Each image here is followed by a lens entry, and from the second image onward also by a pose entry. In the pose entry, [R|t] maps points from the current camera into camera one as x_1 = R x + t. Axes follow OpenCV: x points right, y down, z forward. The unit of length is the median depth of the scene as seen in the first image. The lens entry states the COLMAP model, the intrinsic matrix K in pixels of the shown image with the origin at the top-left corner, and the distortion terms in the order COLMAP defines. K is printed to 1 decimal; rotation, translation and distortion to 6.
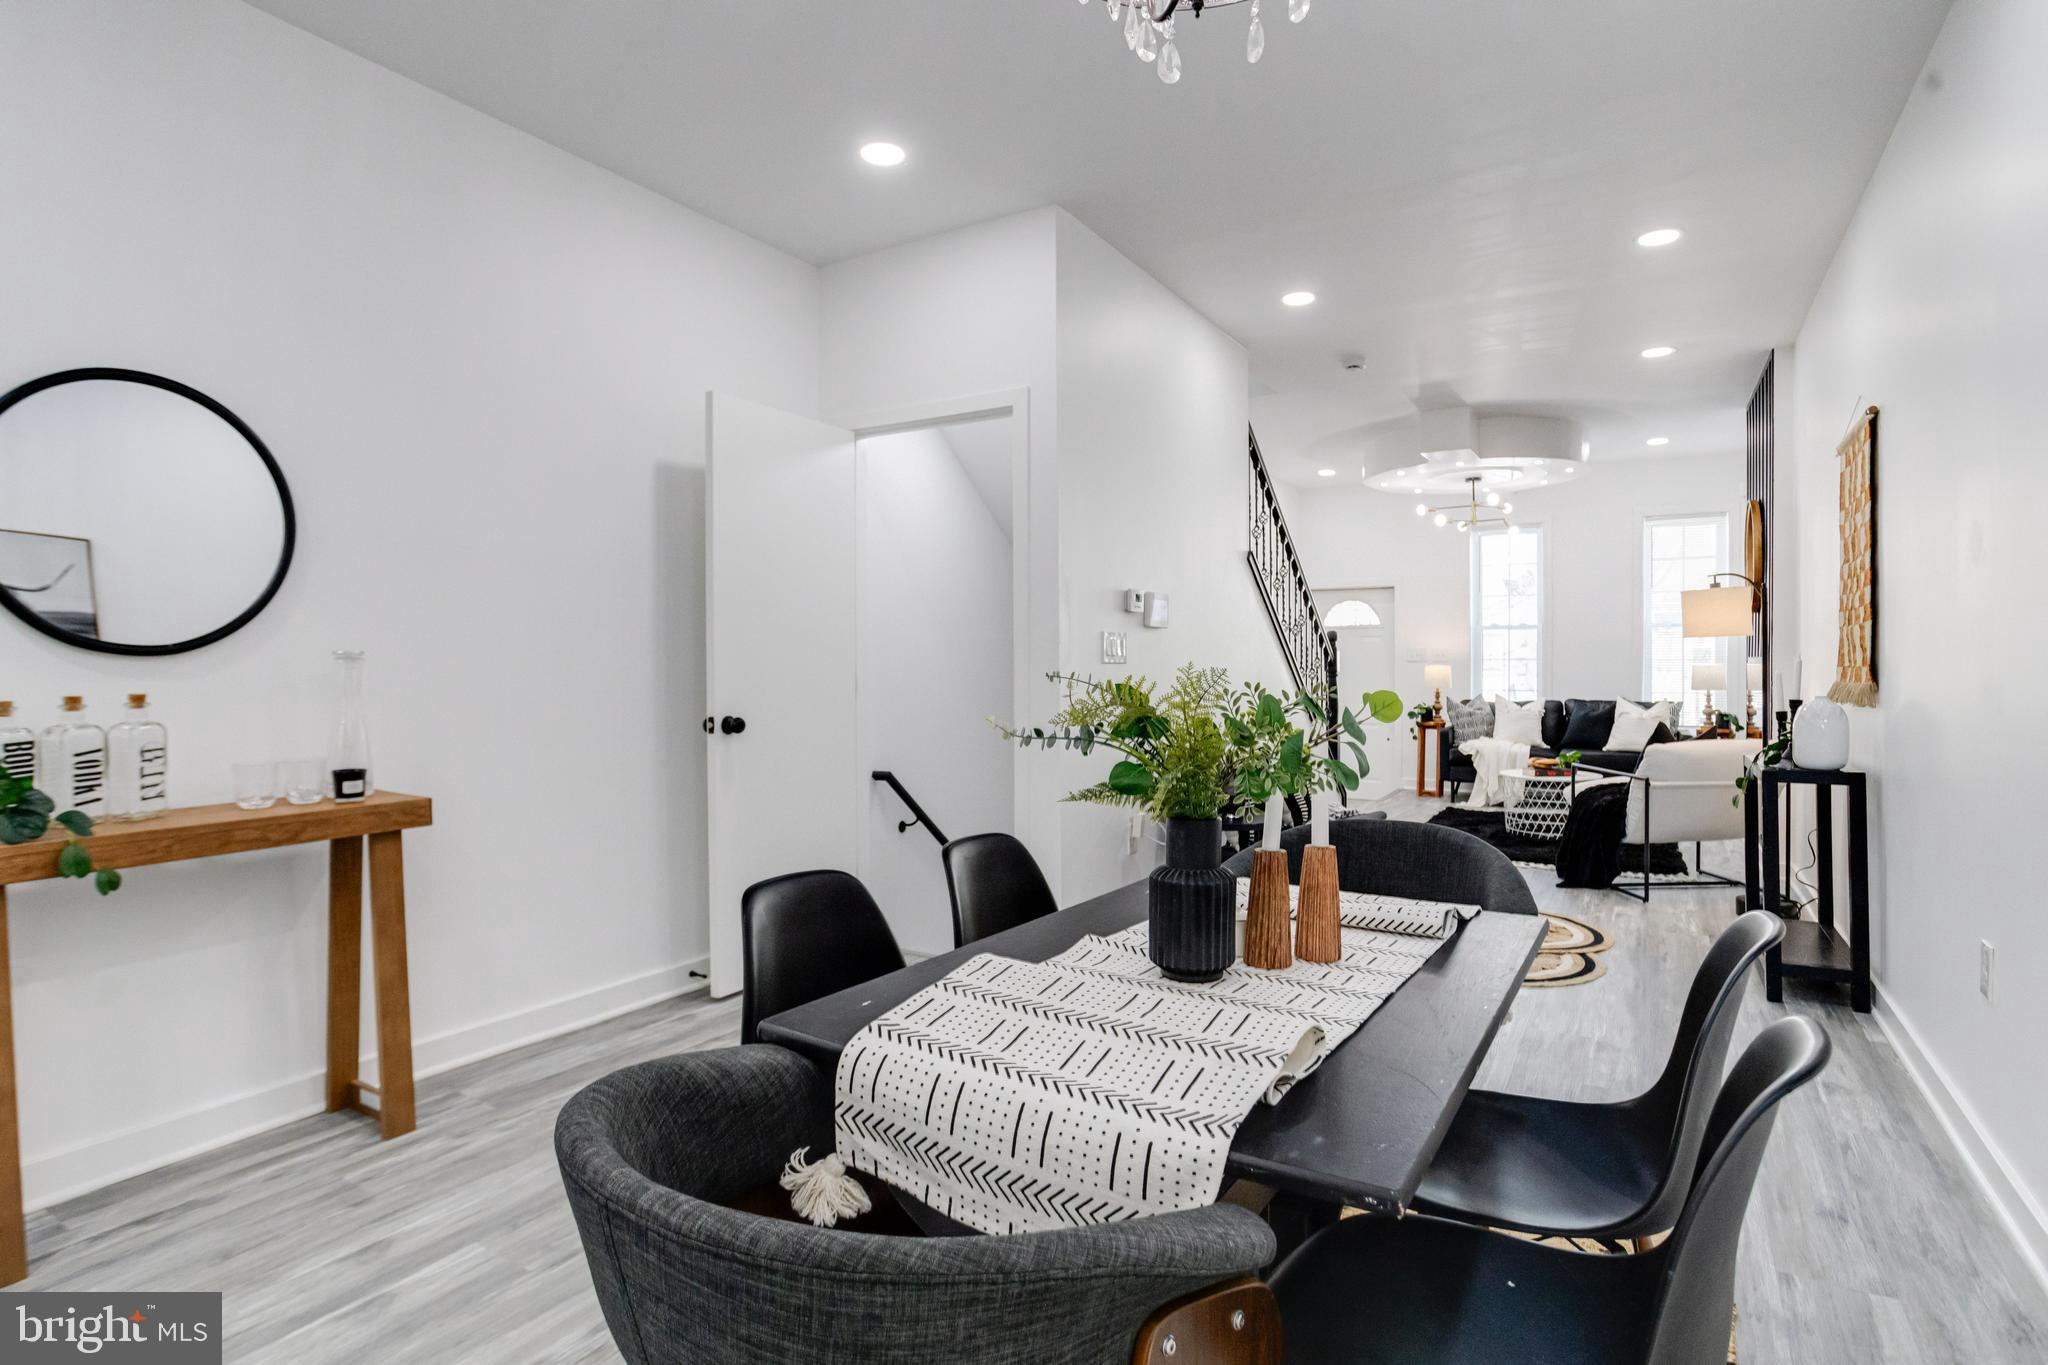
lens RADIAL K [[1065.9, 0, 986.7], [0, 1065.9, 663.3], [0, 0, 1]] dist [-0.042919, 0.018542]
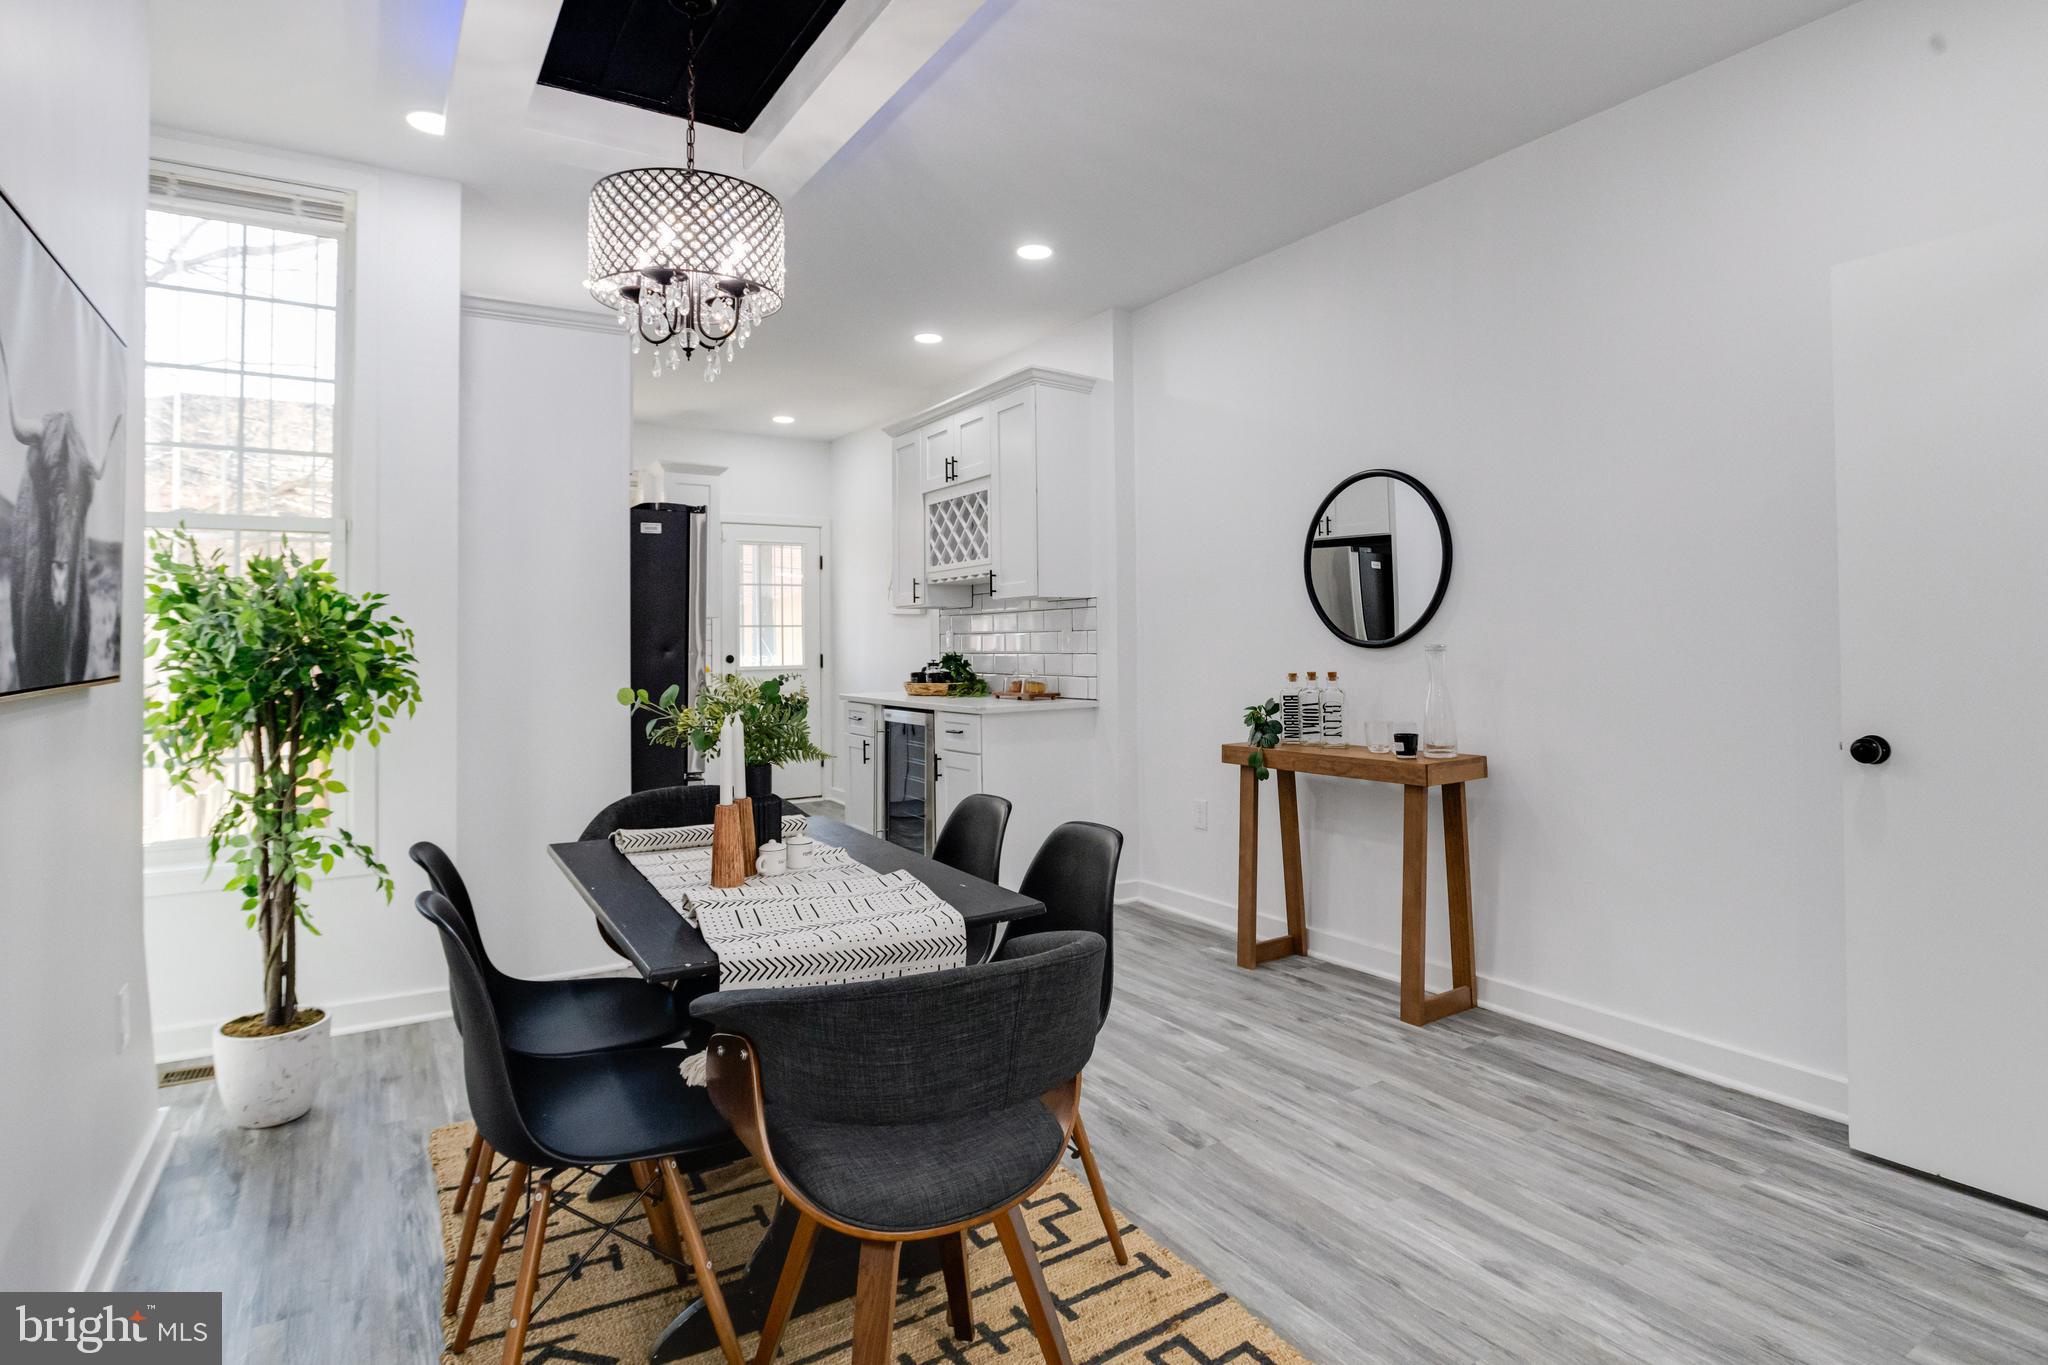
lens RADIAL K [[1065.9, 0, 1025.6], [0, 1065.9, 620.8], [0, 0, 1]] dist [-0.042919, 0.018542]
pose [[-0.427150, -0.013709, -0.904077, 0.813180], [0.009094, 0.999769, -0.019457, -0.021095], [0.904135, -0.016533, -0.426926, 1.131016]]
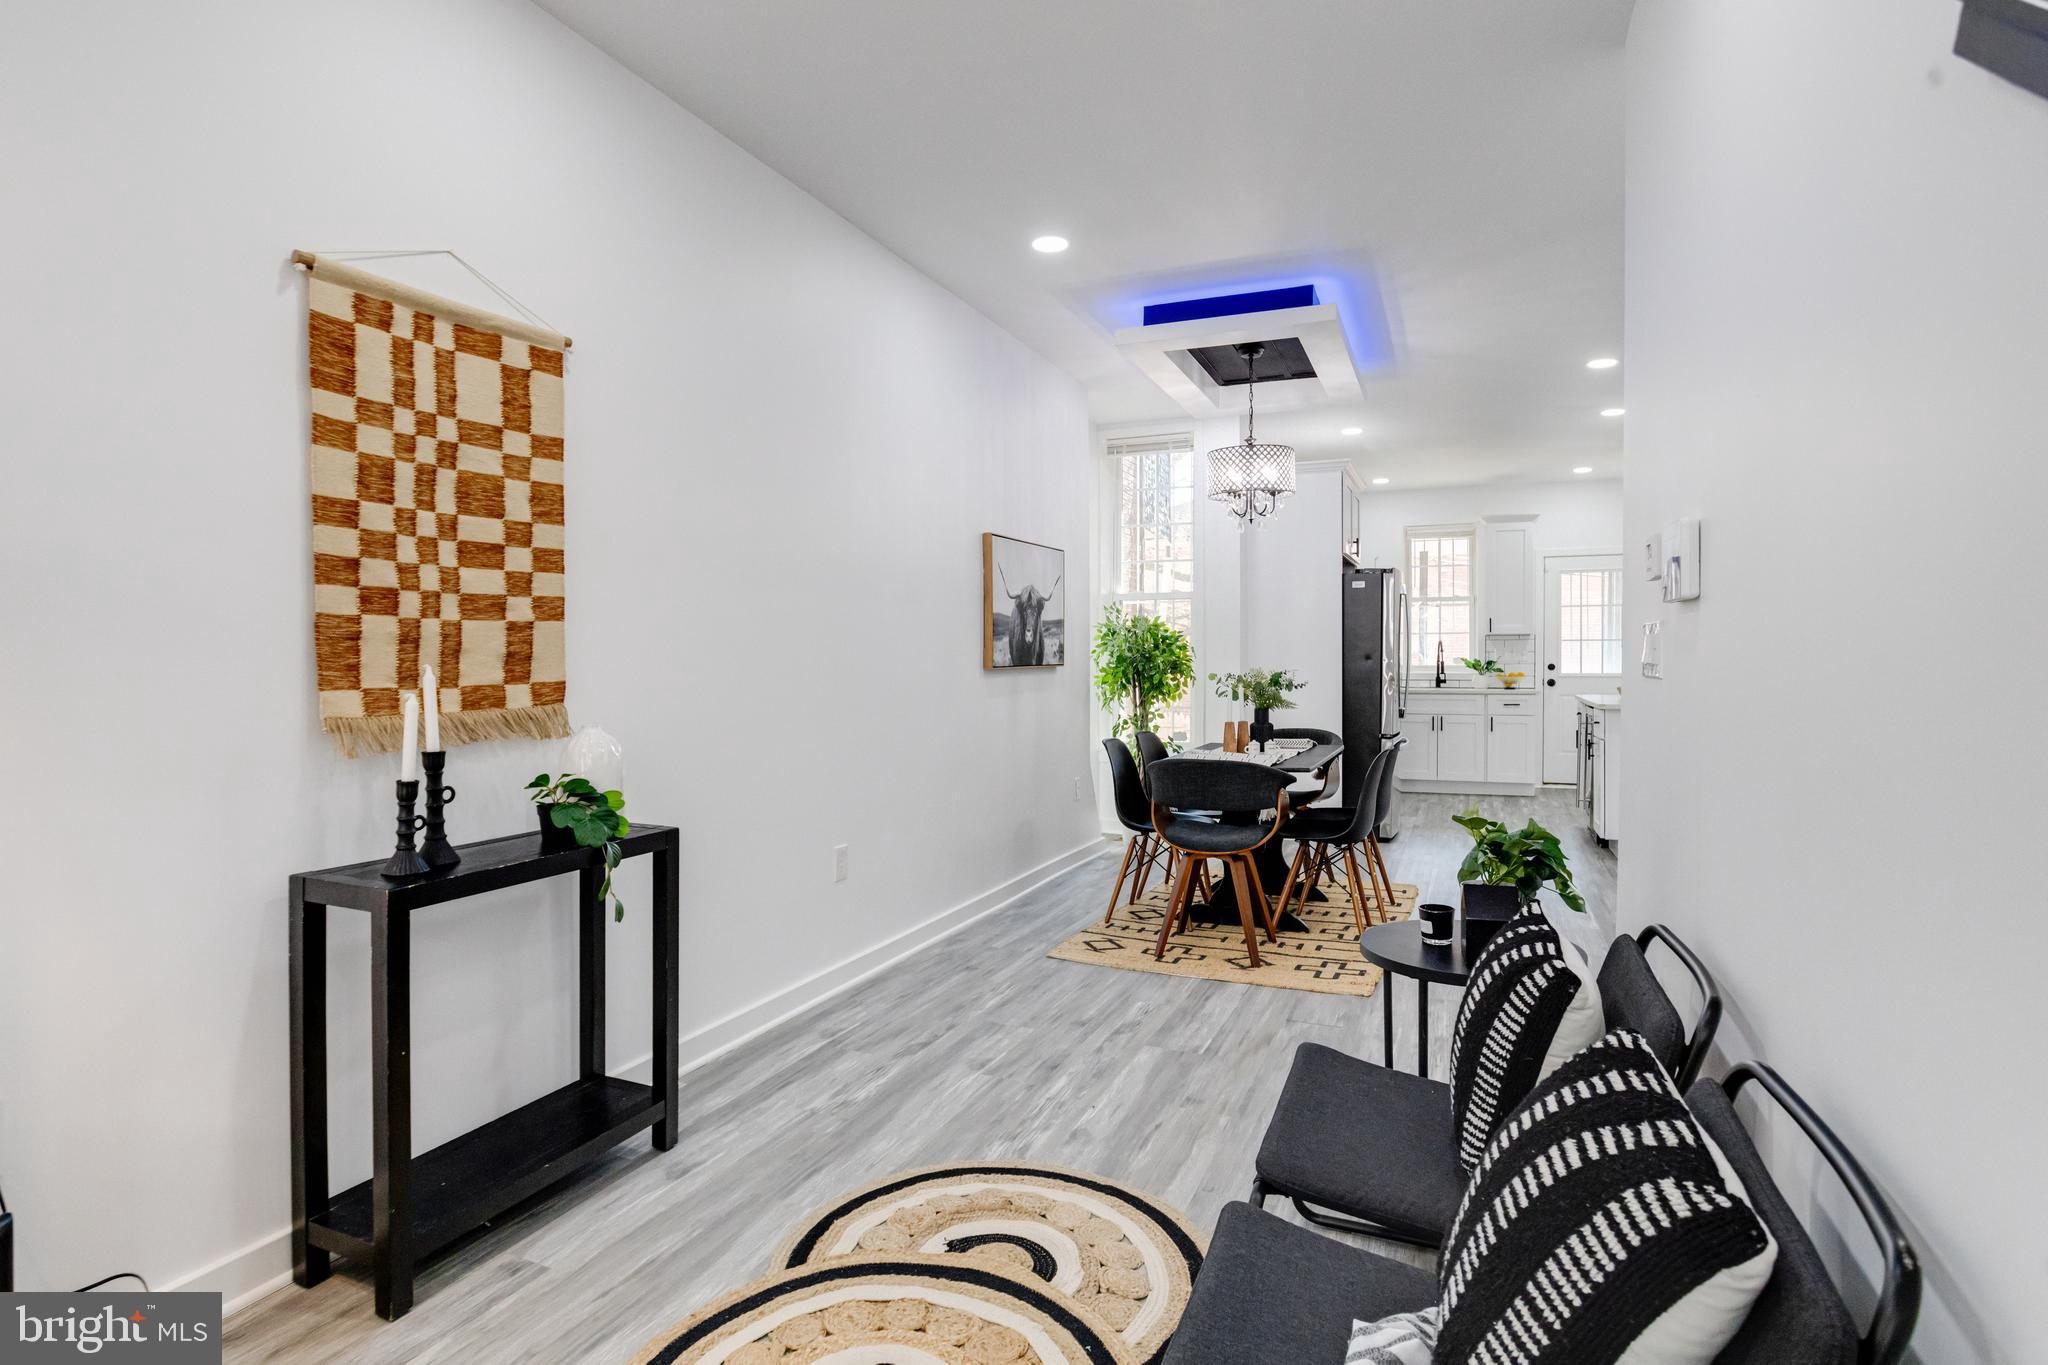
lens RADIAL K [[1065.9, 0, 1016.8], [0, 1065.9, 666.0], [0, 0, 1]] dist [-0.042919, 0.018542]
pose [[-0.987500, 0.002316, -0.157600, 0.870880], [0.000824, 0.999954, 0.009533, -0.019039], [0.157615, 0.009284, -0.987457, 2.425405]]
